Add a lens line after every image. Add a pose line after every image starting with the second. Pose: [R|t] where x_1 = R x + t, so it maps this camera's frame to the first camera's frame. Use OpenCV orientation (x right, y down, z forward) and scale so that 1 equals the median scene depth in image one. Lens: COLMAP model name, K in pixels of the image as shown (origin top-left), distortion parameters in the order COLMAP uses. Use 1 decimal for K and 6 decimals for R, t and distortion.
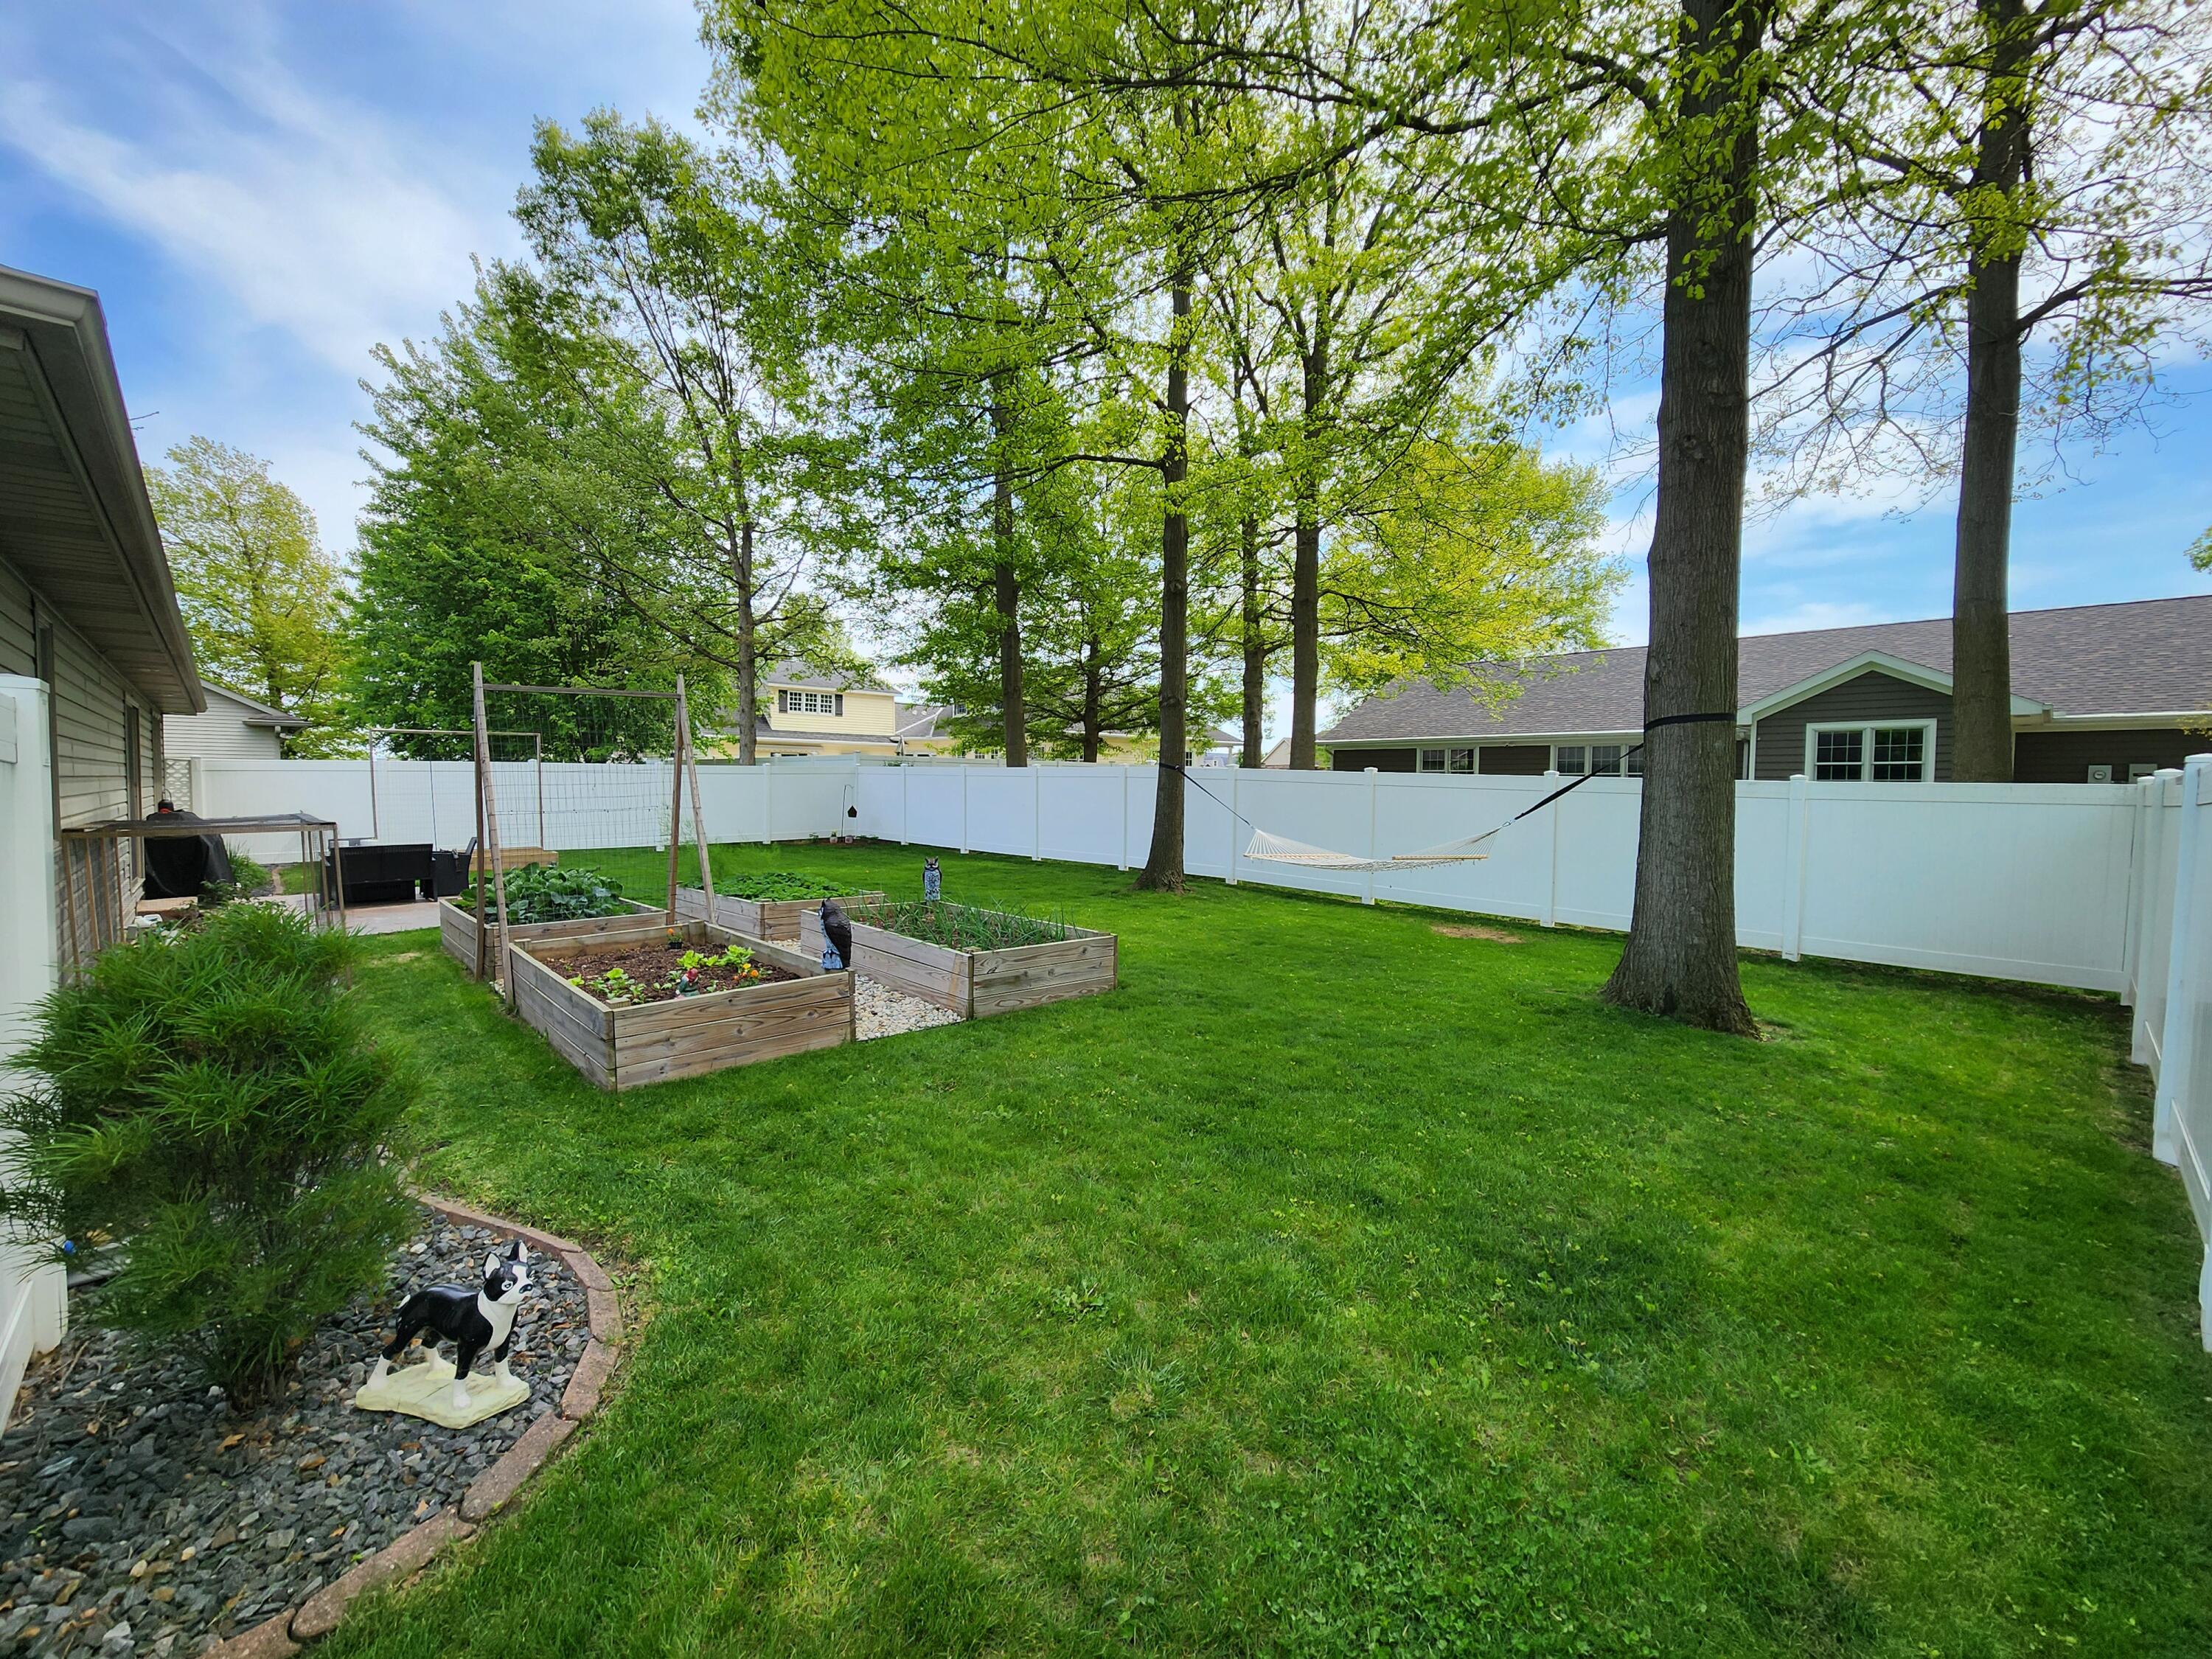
lens RADIAL K [[902.0, 0, 1069.4], [0, 902.0, 813.4], [0, 0, 1]] dist [0.021953, 0.000085]
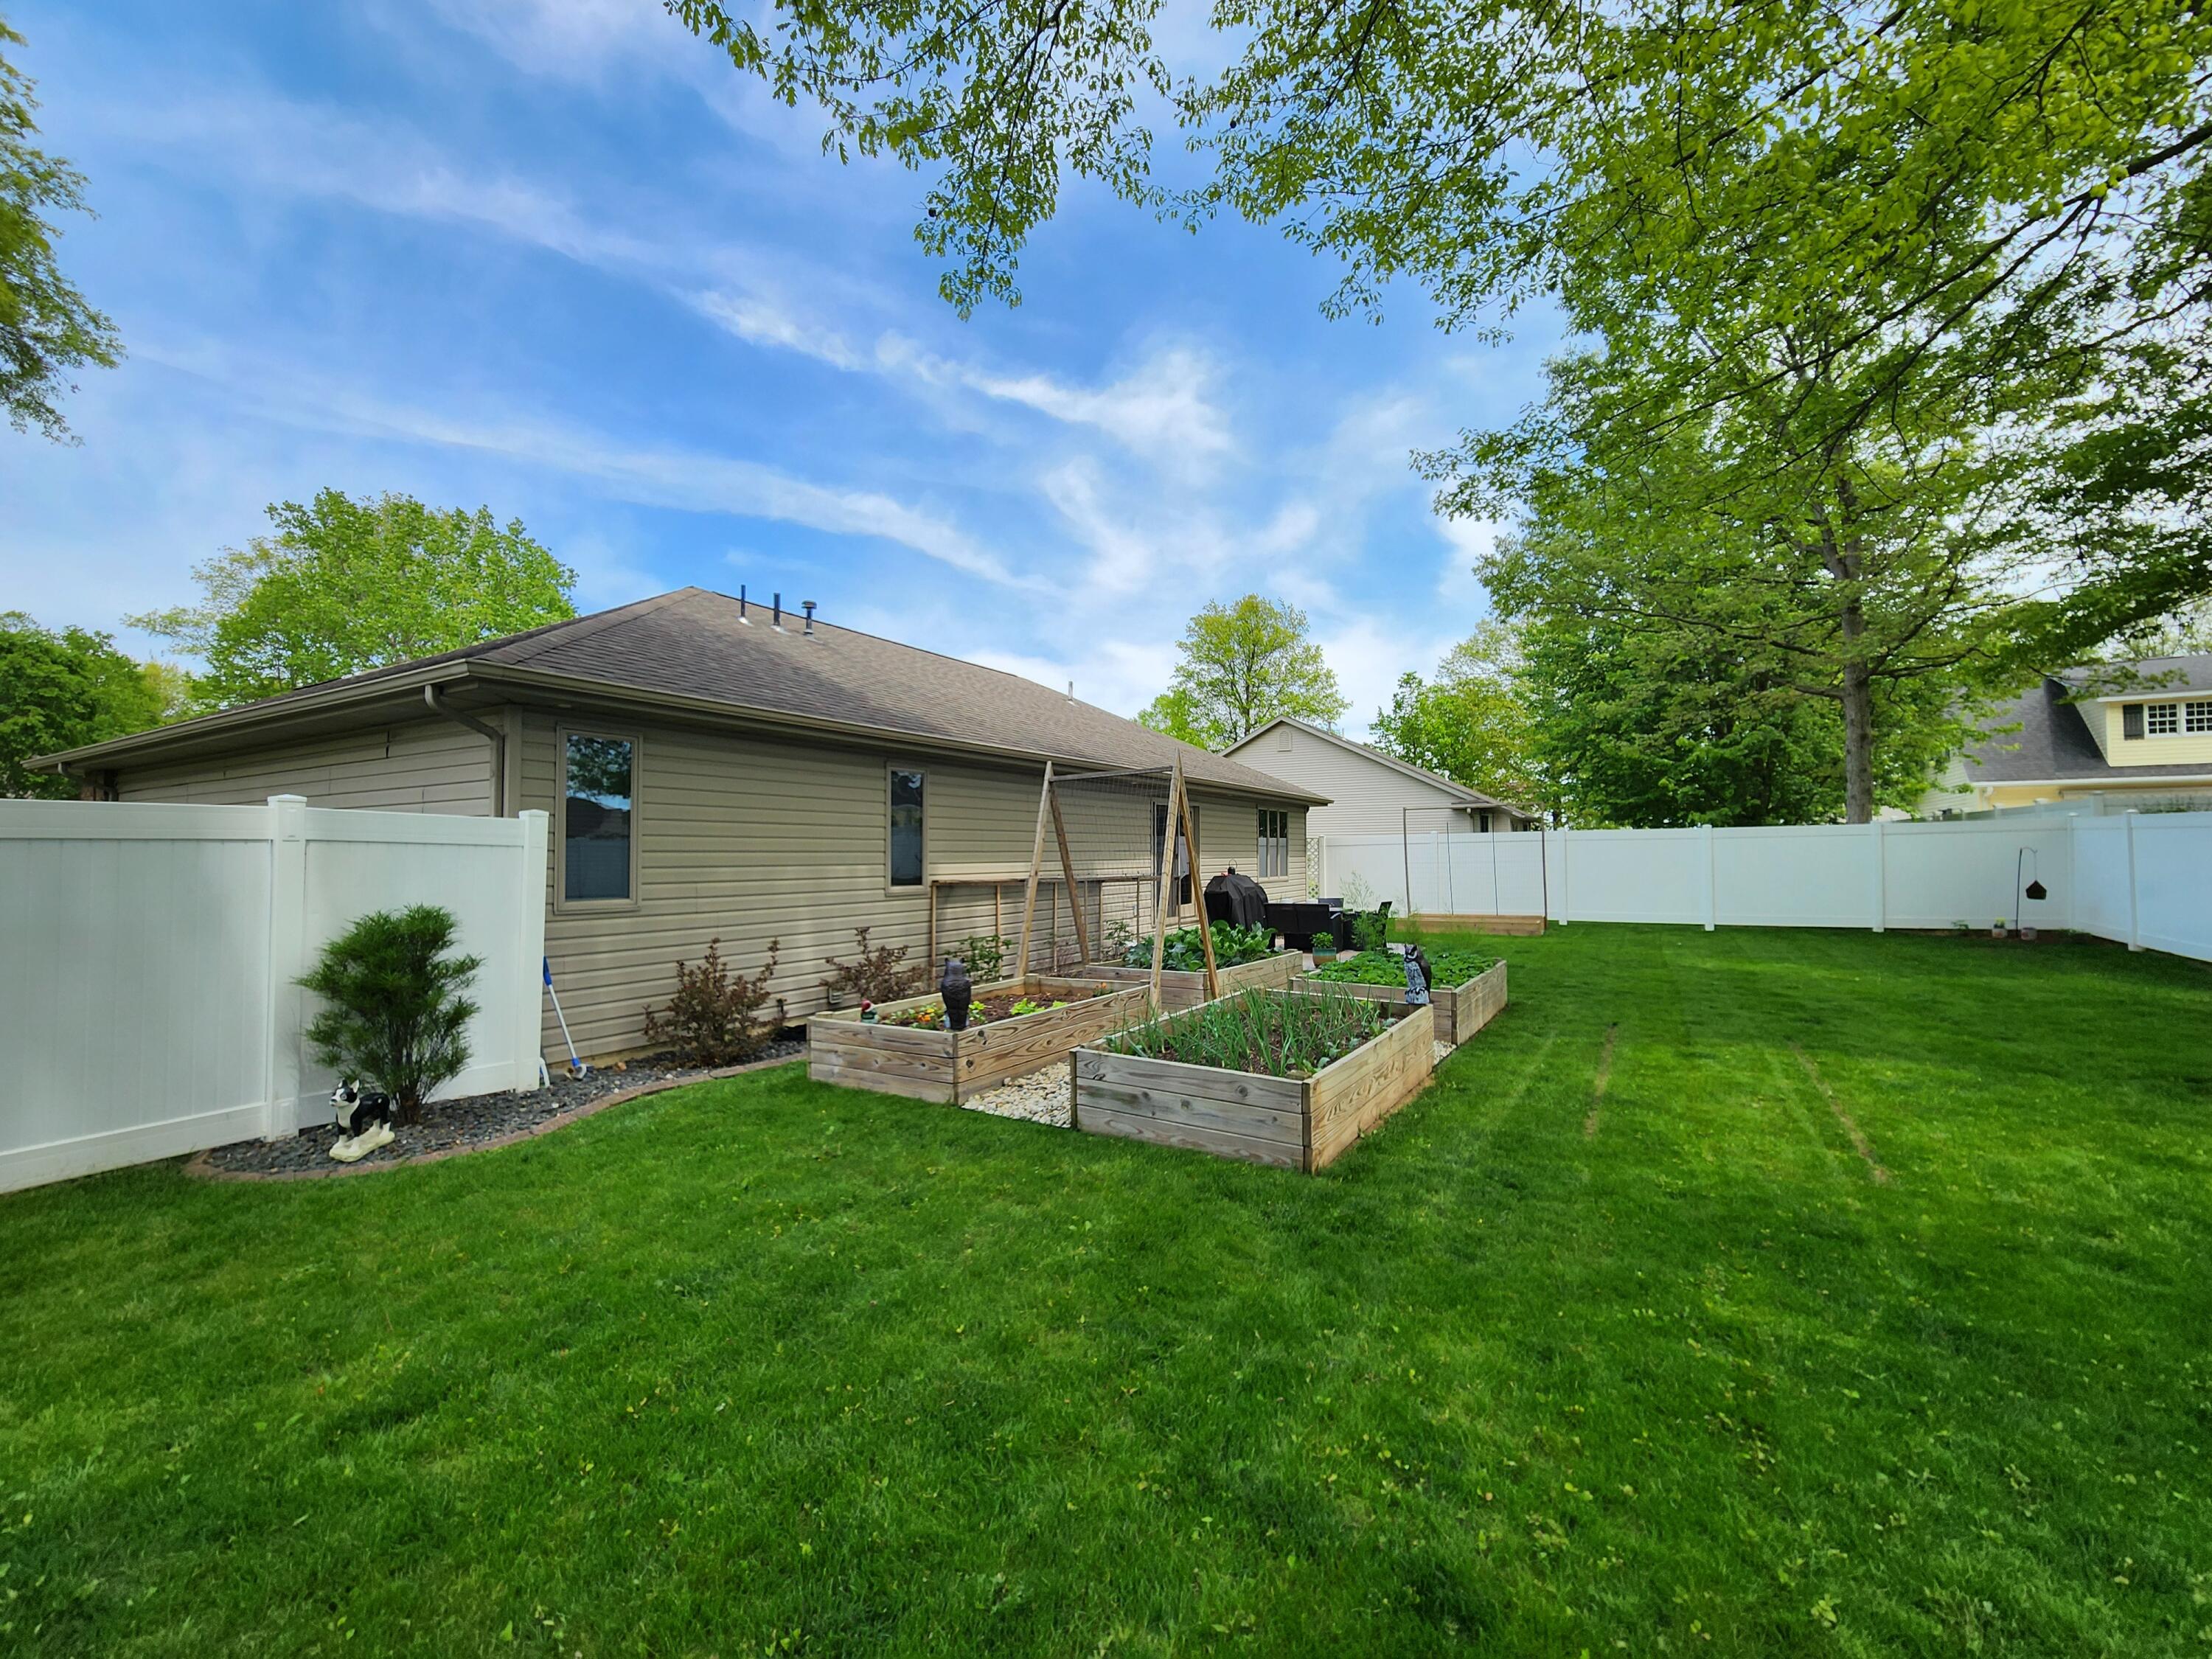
lens RADIAL K [[906.5, 0, 1103.4], [0, 906.5, 818.3], [0, 0, 1]] dist [-0.001305, 0.002953]
pose [[0.290607, -0.046291, -0.955722, 0.703768], [-0.022351, 0.998228, -0.055146, -0.010766], [0.956581, 0.037387, 0.289057, 0.775554]]
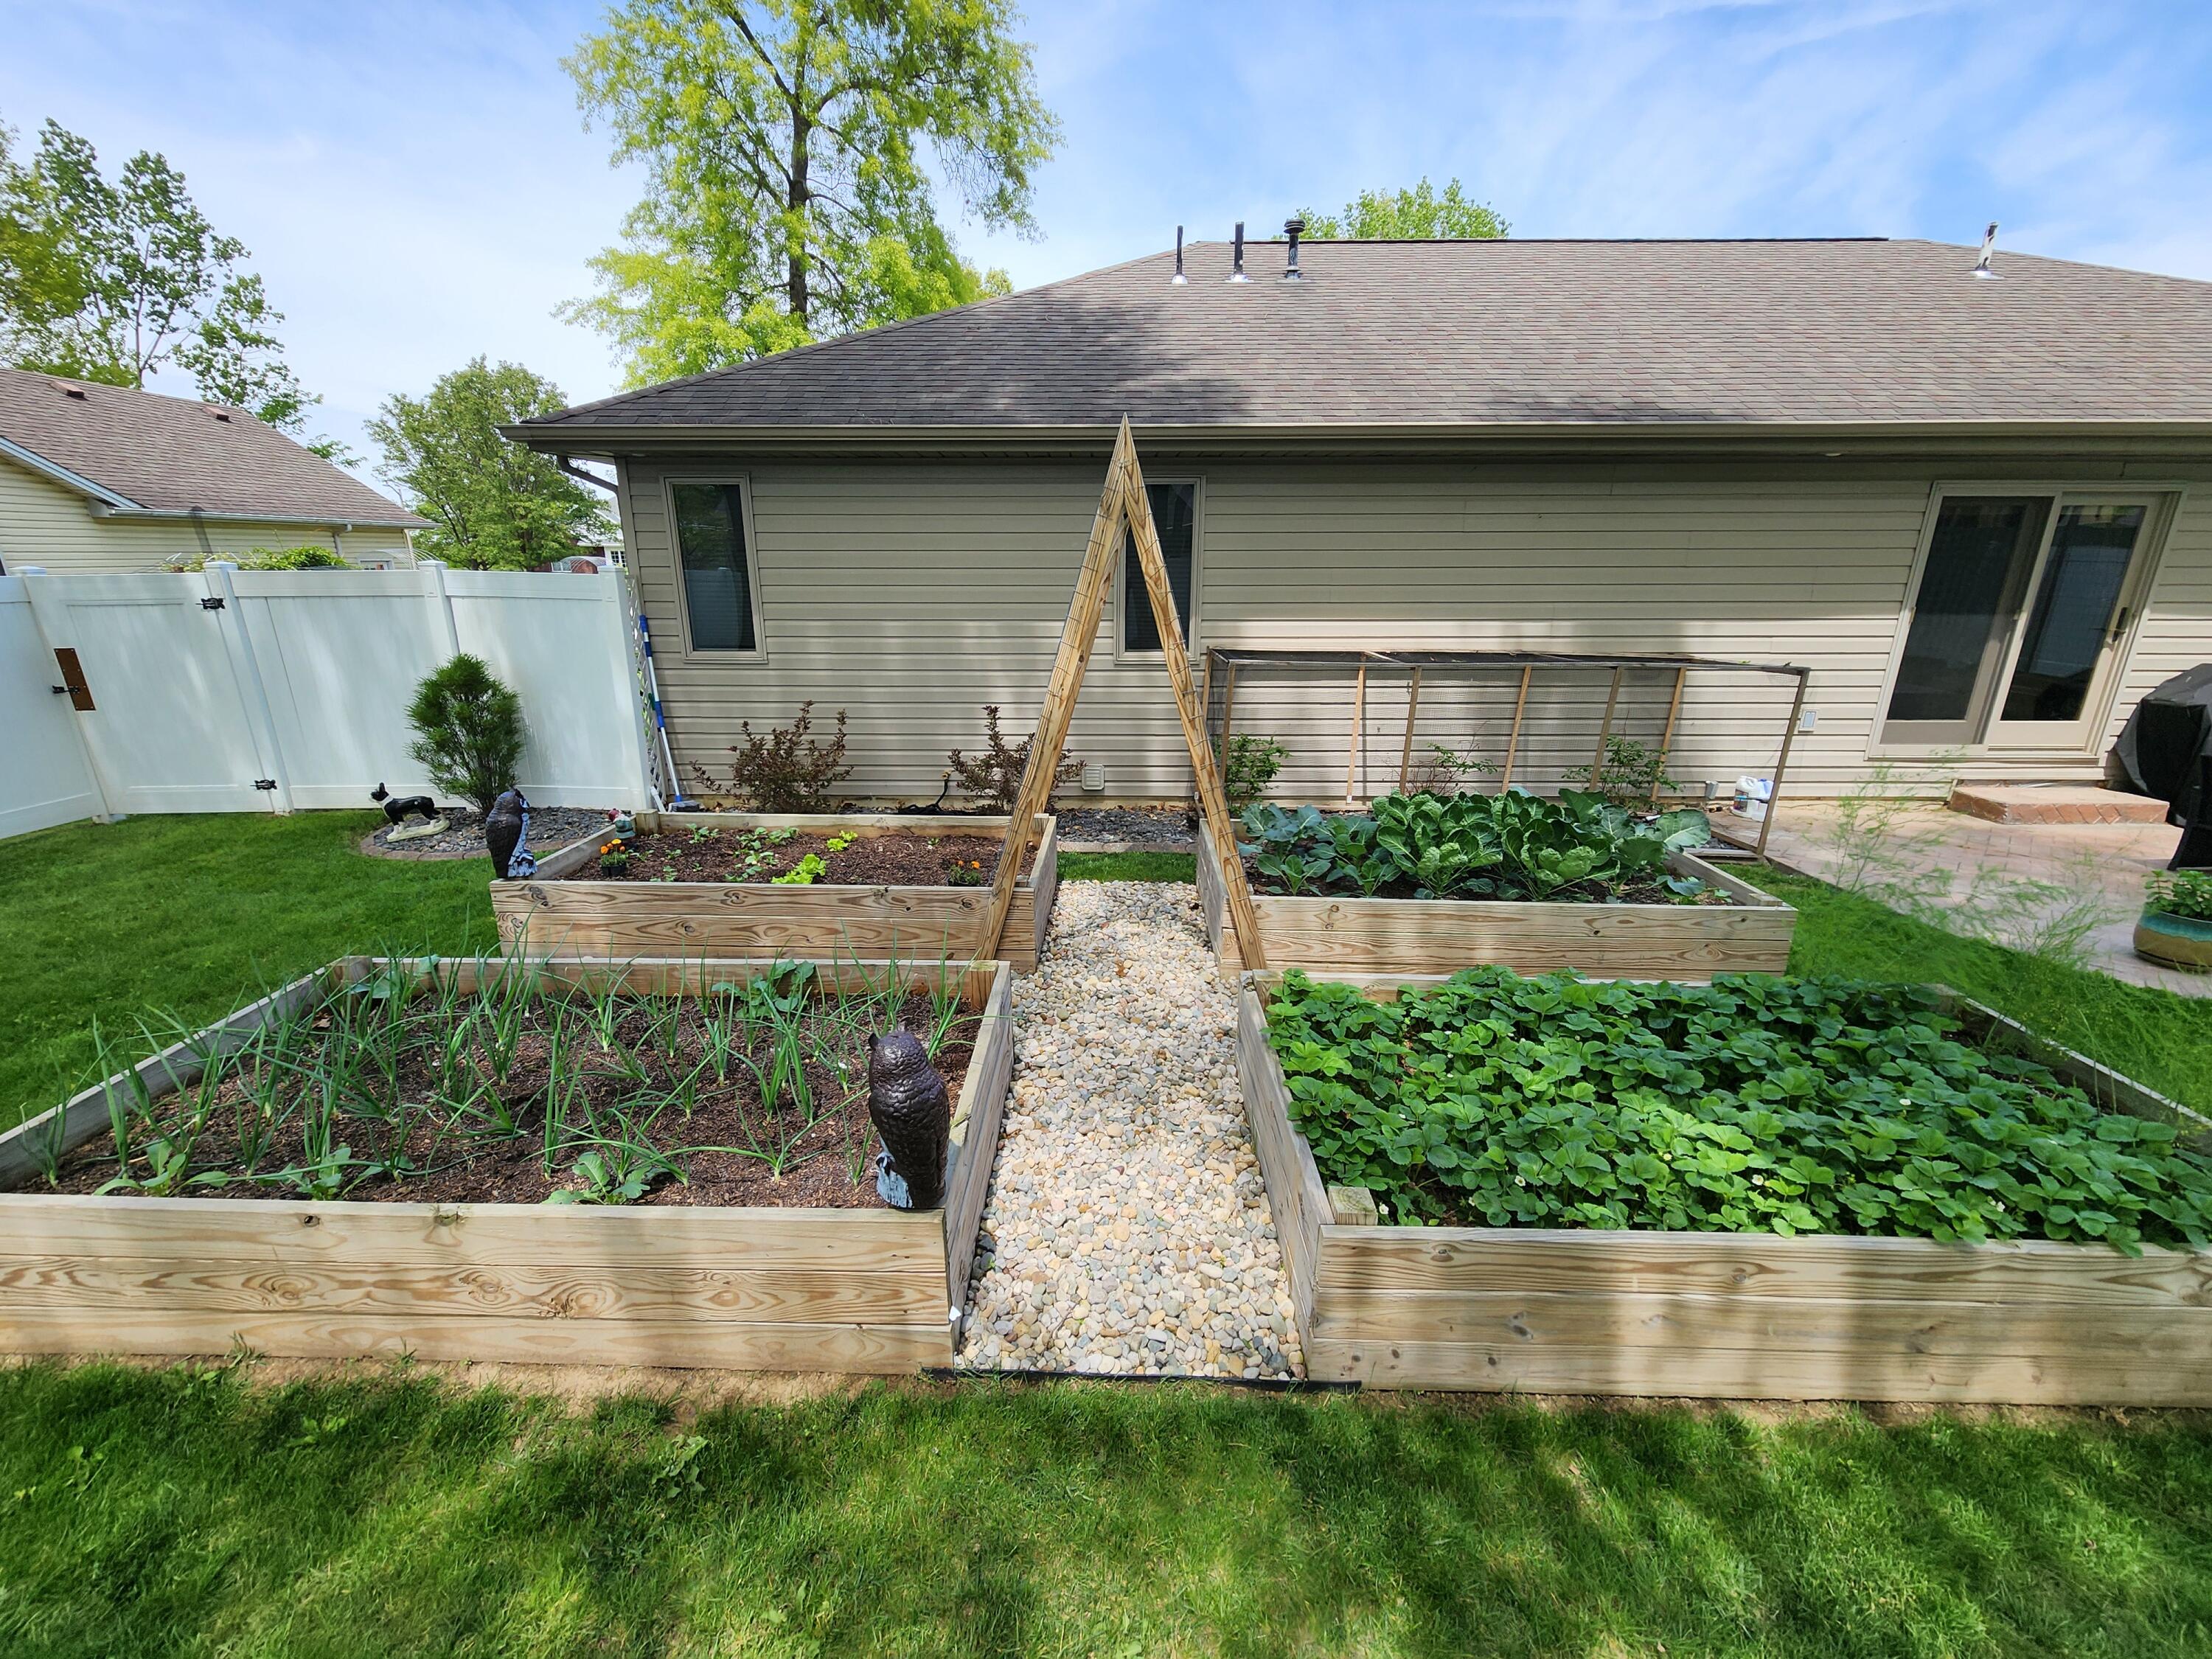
lens RADIAL K [[906.5, 0, 1103.4], [0, 906.5, 818.3], [0, 0, 1]] dist [-0.001305, 0.002953]
pose [[-0.681517, 0.198621, -0.704333, -0.061187], [-0.027877, 0.954718, 0.296204, -0.116536], [0.731271, 0.221502, -0.645119, 1.706593]]
